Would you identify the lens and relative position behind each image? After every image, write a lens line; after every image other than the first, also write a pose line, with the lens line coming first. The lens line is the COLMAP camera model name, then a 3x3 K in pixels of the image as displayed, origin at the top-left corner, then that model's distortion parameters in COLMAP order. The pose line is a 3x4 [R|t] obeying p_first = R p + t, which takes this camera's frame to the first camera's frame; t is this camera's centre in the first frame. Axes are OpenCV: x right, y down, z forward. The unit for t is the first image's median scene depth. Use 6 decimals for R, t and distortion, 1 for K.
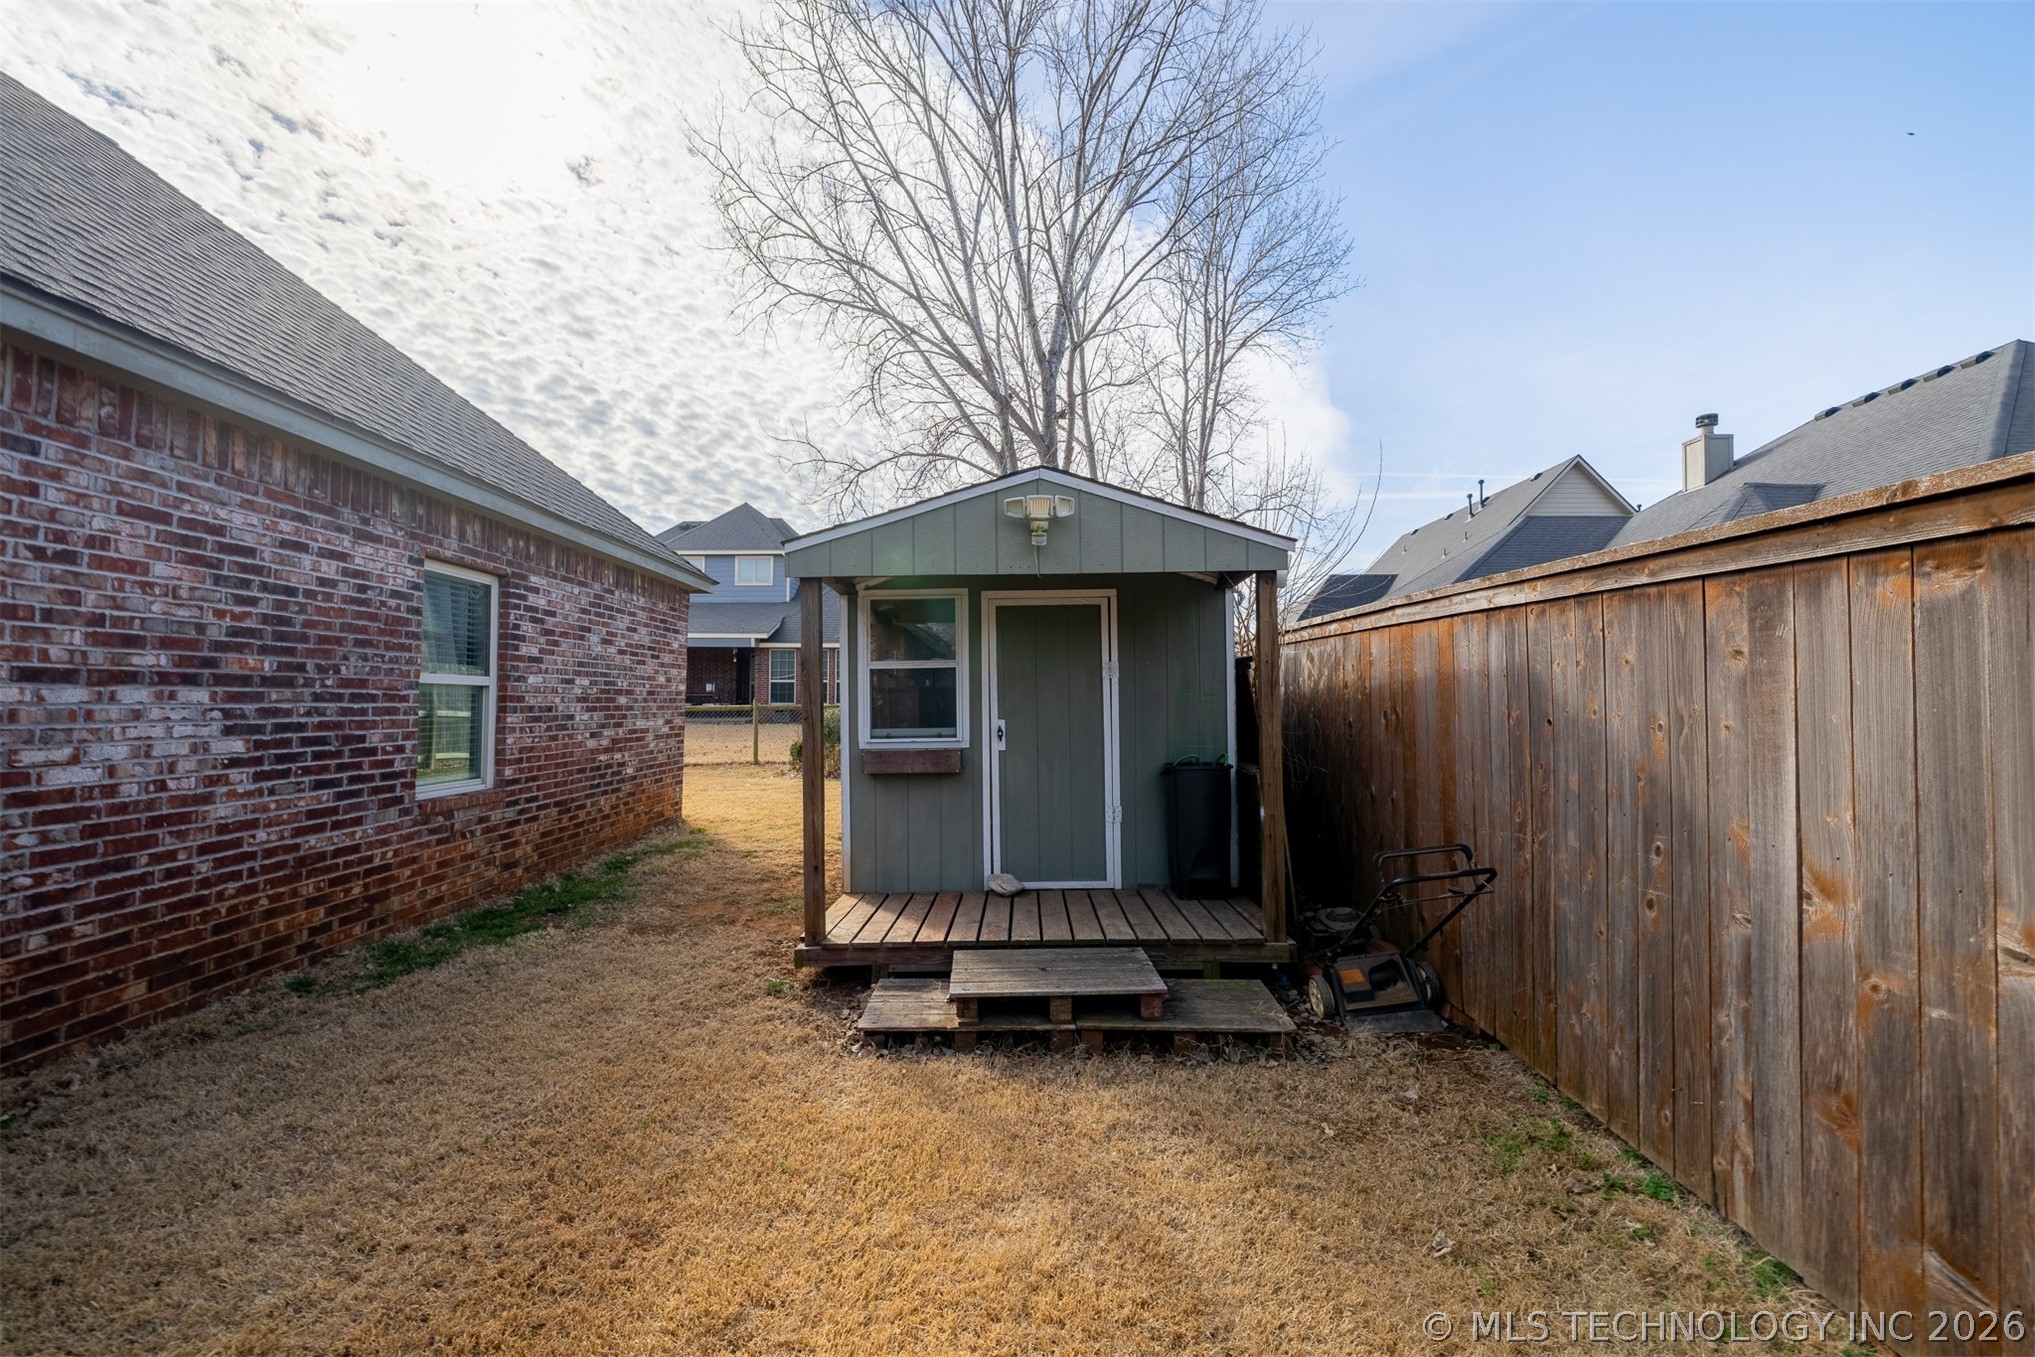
lens RADIAL K [[879.7, 0, 1015.5], [0, 879.7, 688.7], [0, 0, 1]] dist [0.003064, -0.002090]
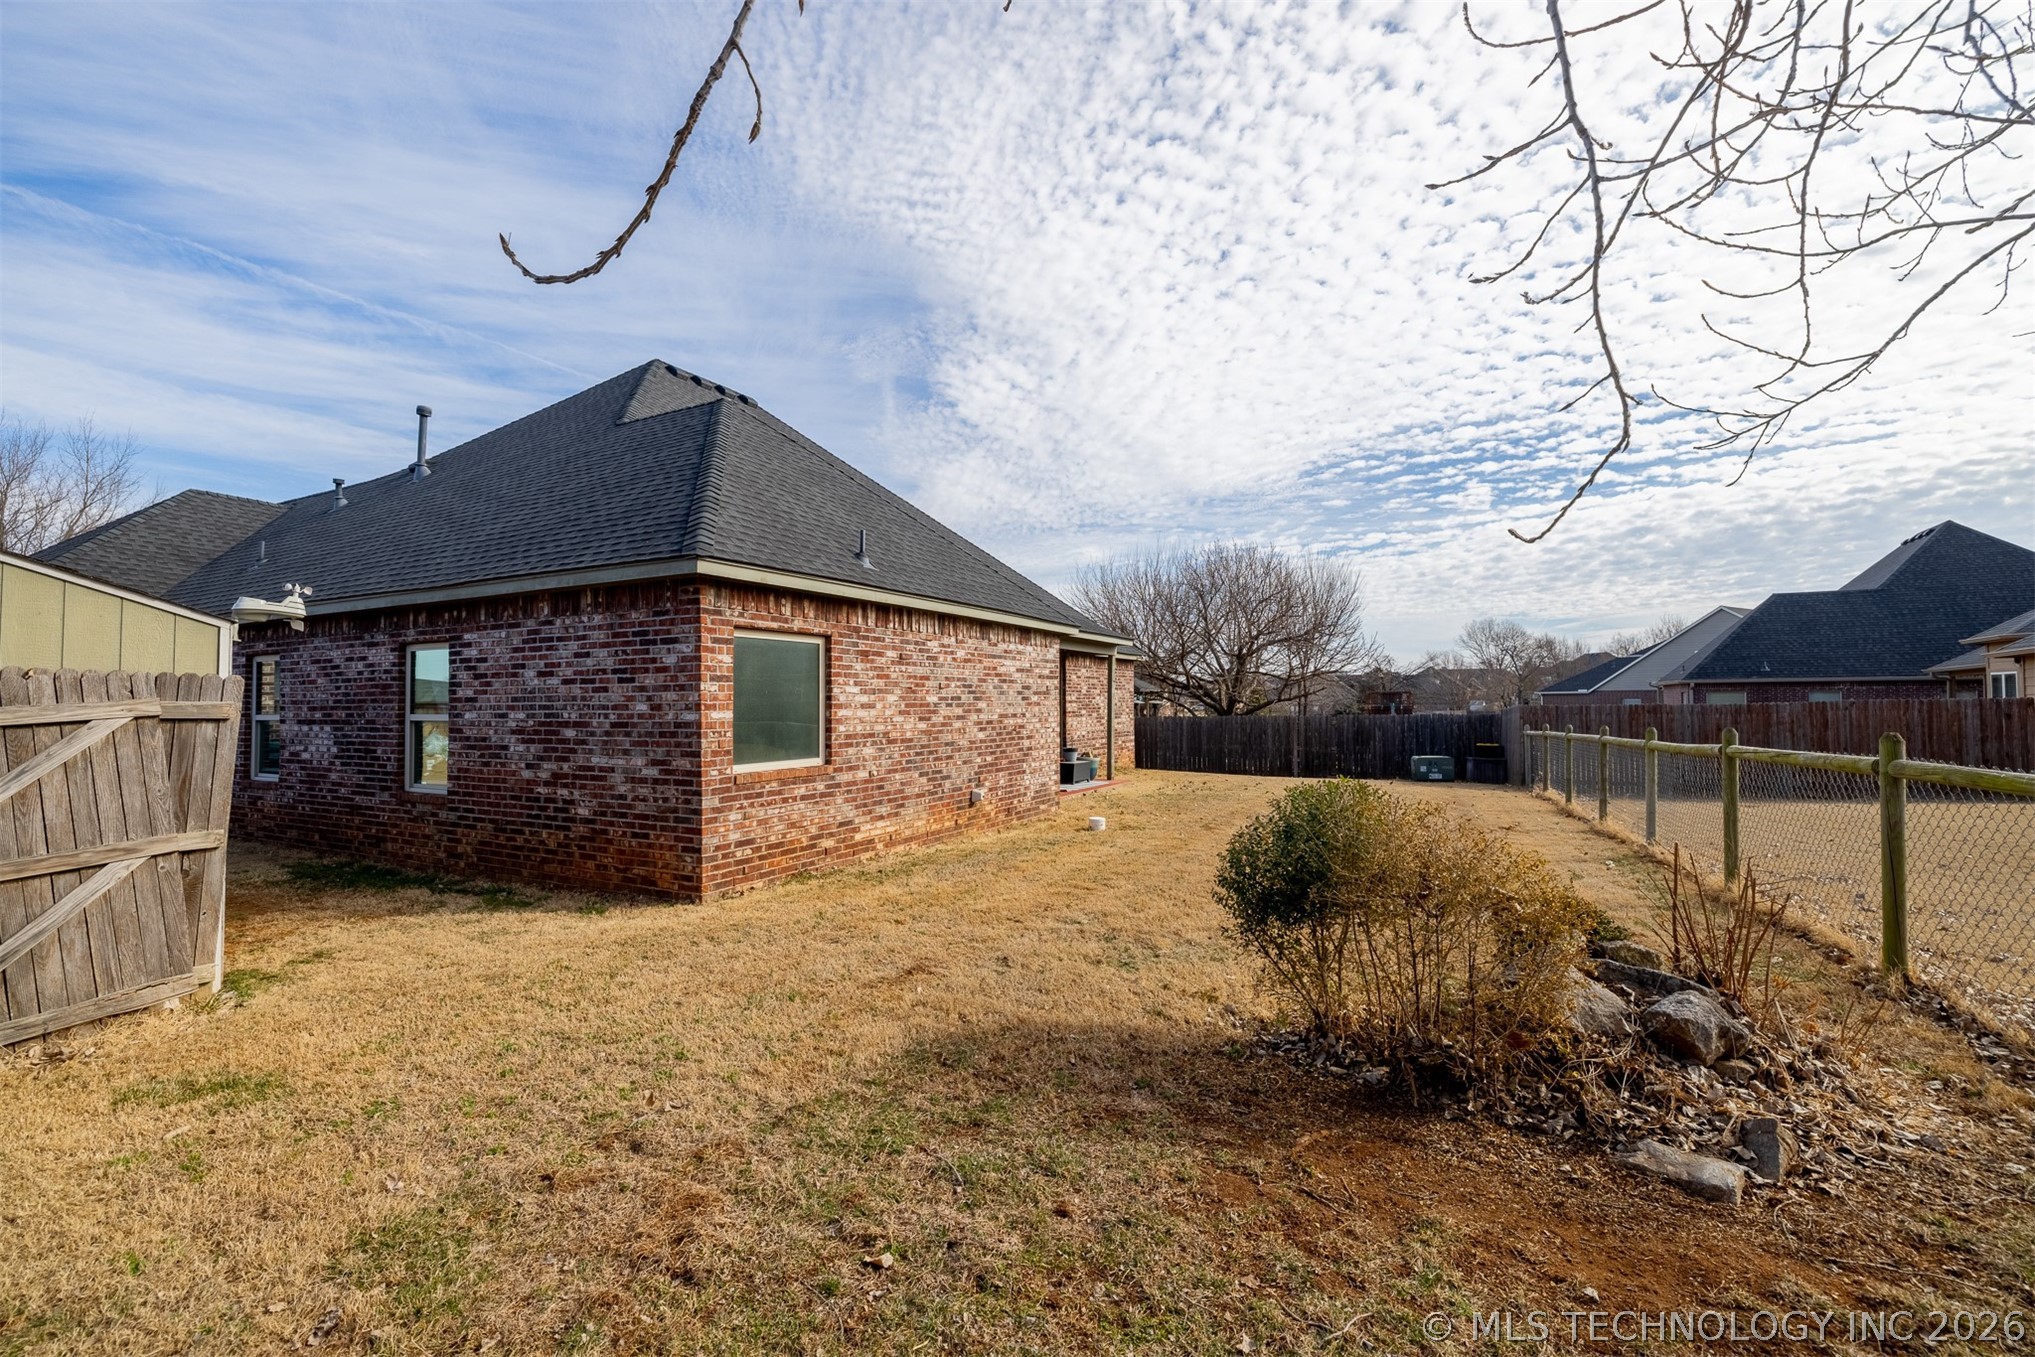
lens RADIAL K [[879.7, 0, 1014.3], [0, 879.7, 684.0], [0, 0, 1]] dist [0.003064, -0.002090]
pose [[-0.501568, -0.016869, -0.864954, 0.135485], [0.020550, 0.999295, -0.031406, 0.000032], [0.864874, -0.033527, -0.500868, 2.043837]]
